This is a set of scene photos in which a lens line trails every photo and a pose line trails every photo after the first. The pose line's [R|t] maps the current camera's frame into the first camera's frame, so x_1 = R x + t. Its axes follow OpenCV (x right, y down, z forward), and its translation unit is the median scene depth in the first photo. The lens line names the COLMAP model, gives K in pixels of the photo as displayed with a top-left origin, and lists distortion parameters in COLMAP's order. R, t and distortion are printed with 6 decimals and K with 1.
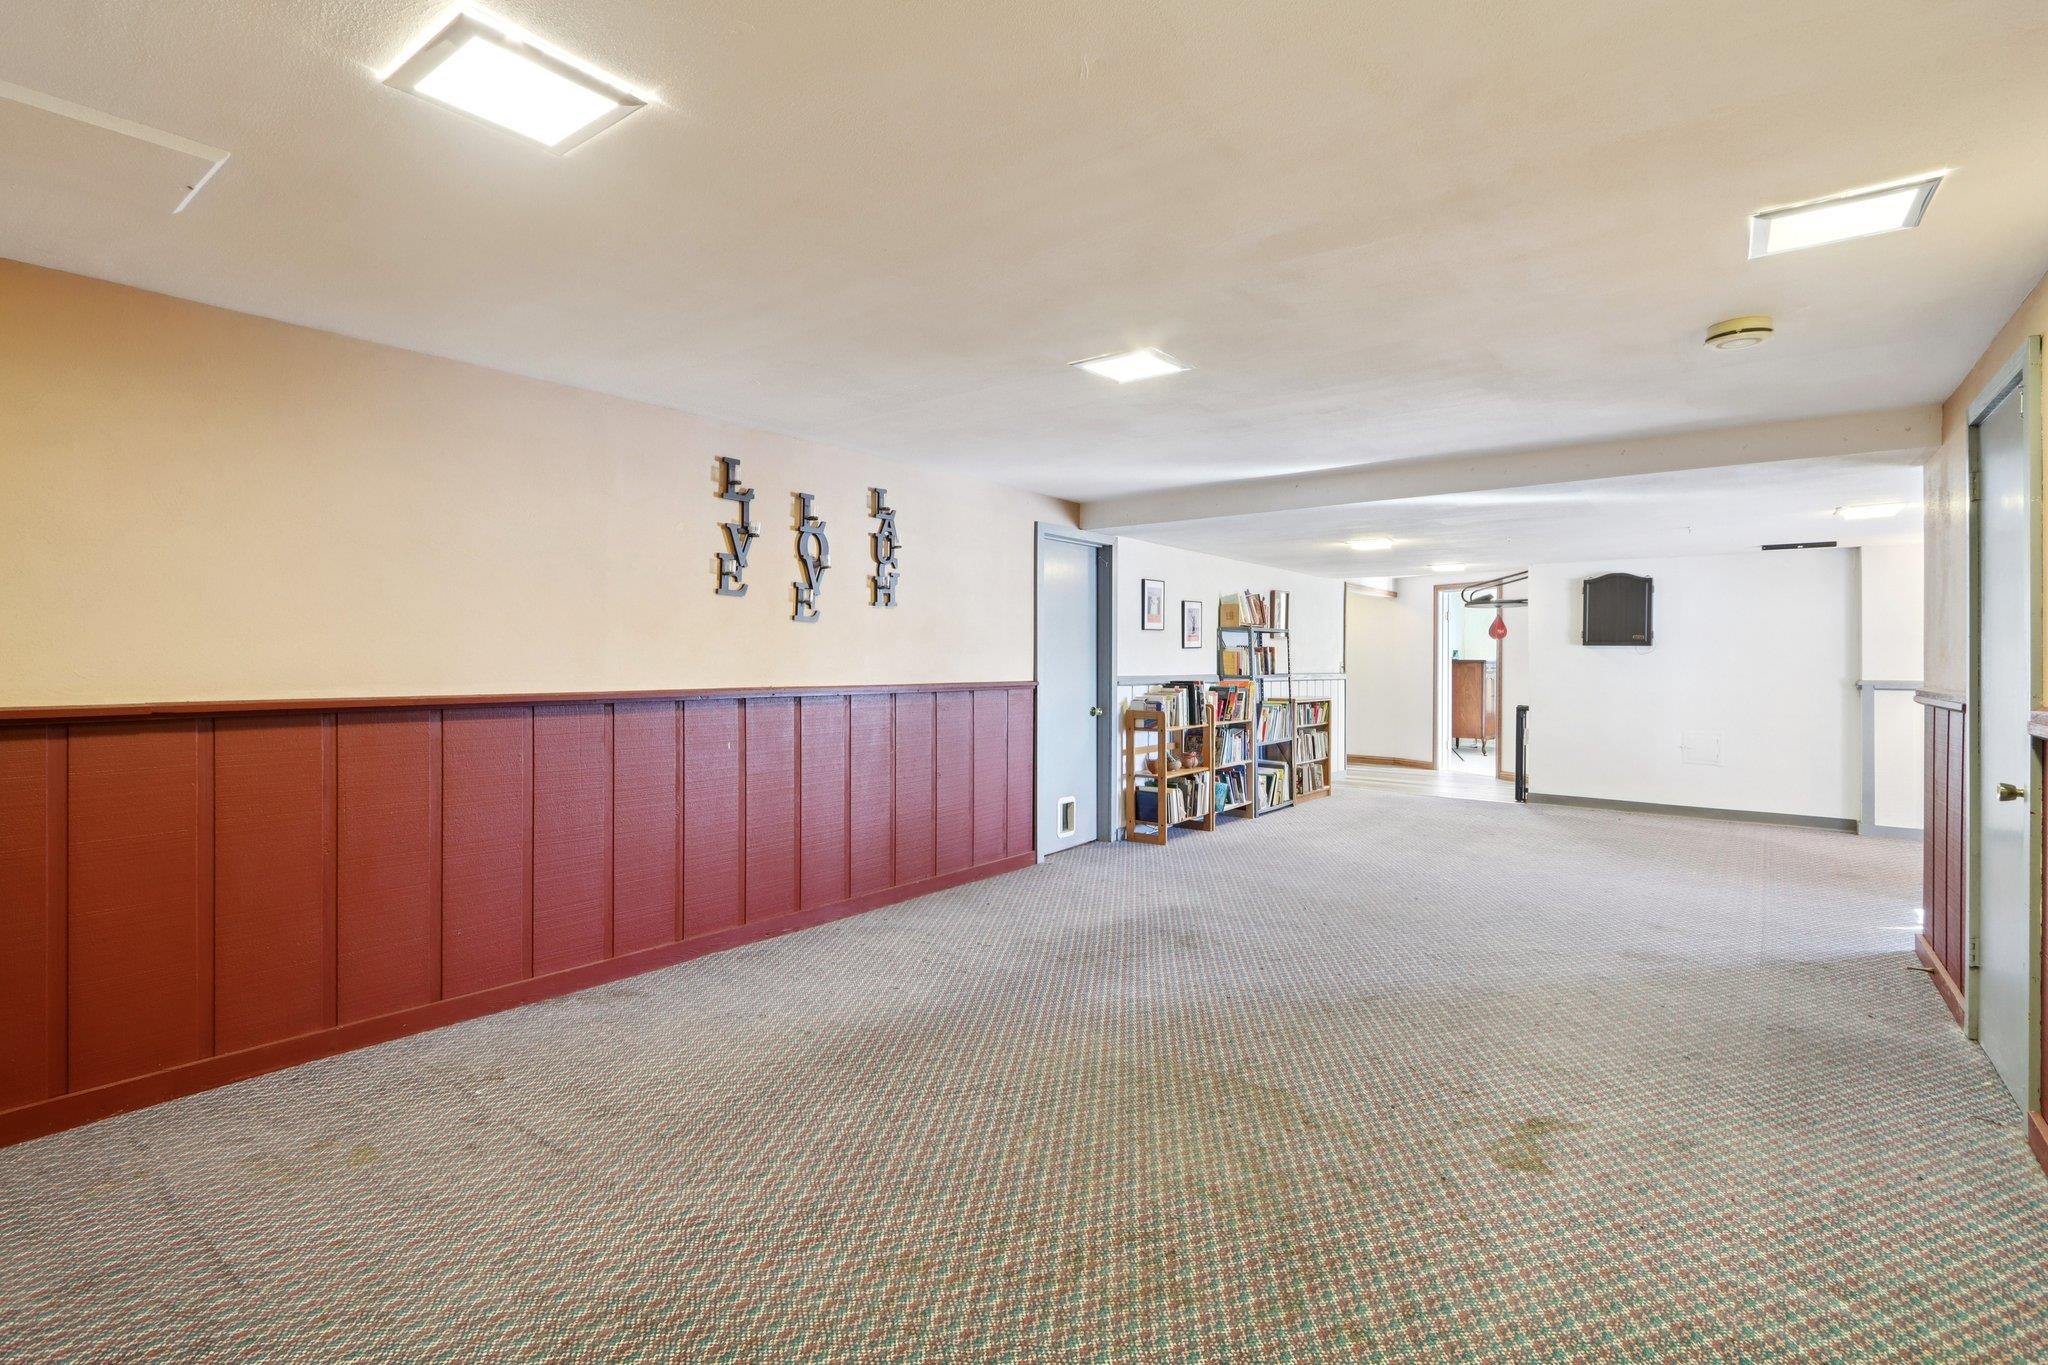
lens RADIAL K [[953.6, 0, 1012.3], [0, 953.6, 664.2], [0, 0, 1]] dist [-0.001315, 0.000153]
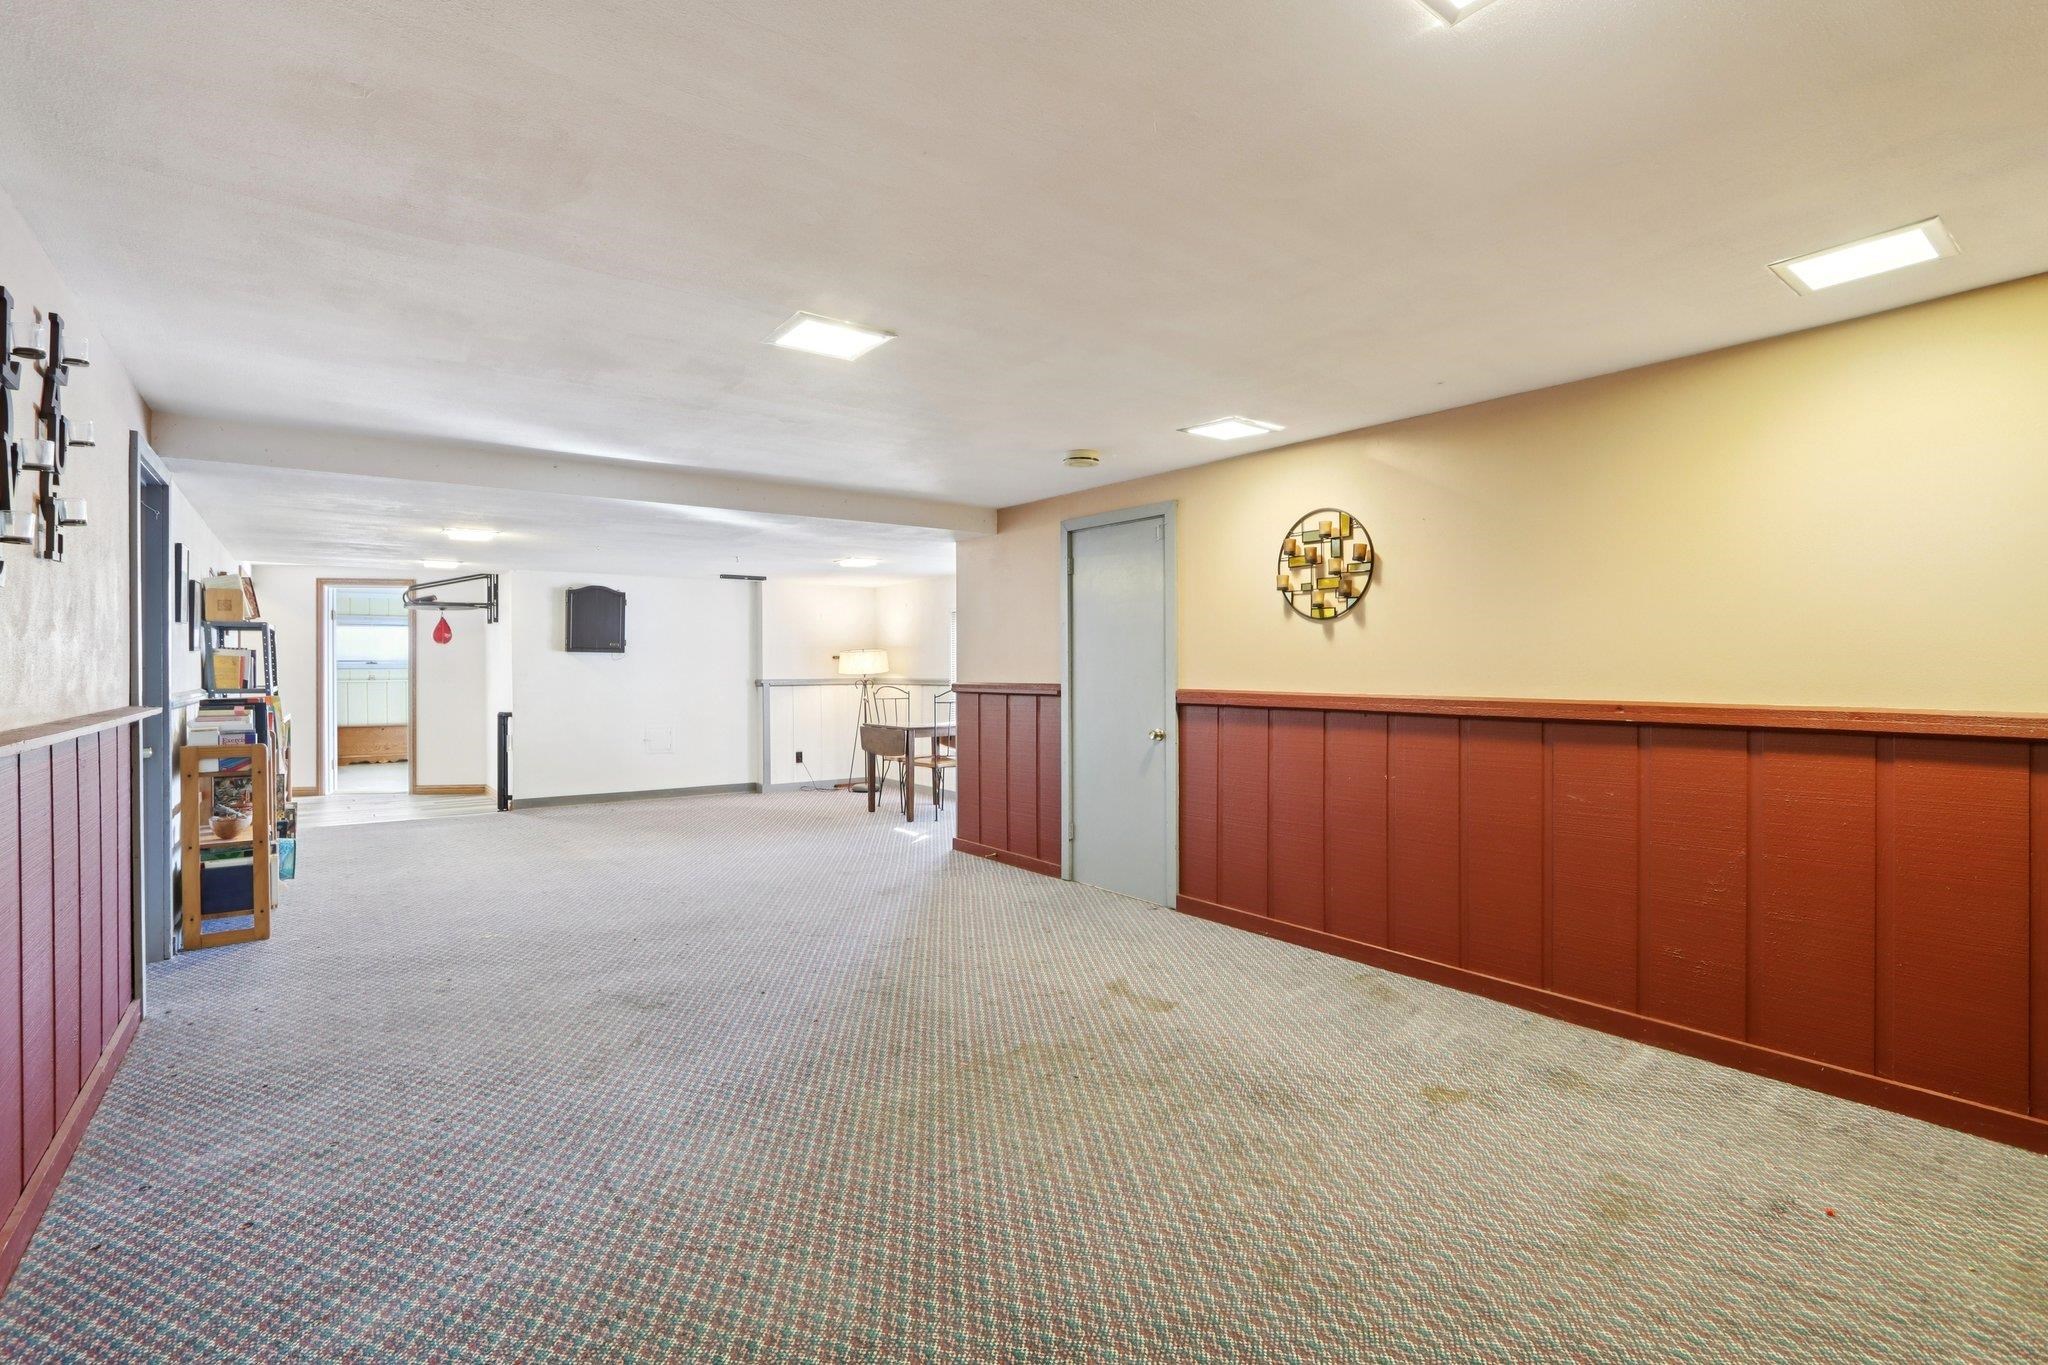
lens RADIAL K [[953.6, 0, 1018.4], [0, 953.6, 669.3], [0, 0, 1]] dist [-0.001315, 0.000153]
pose [[0.272601, -0.008375, 0.962091, -0.293515], [0.007742, 0.999949, 0.006511, -0.003483], [-0.962096, 0.005674, 0.272652, 0.250738]]
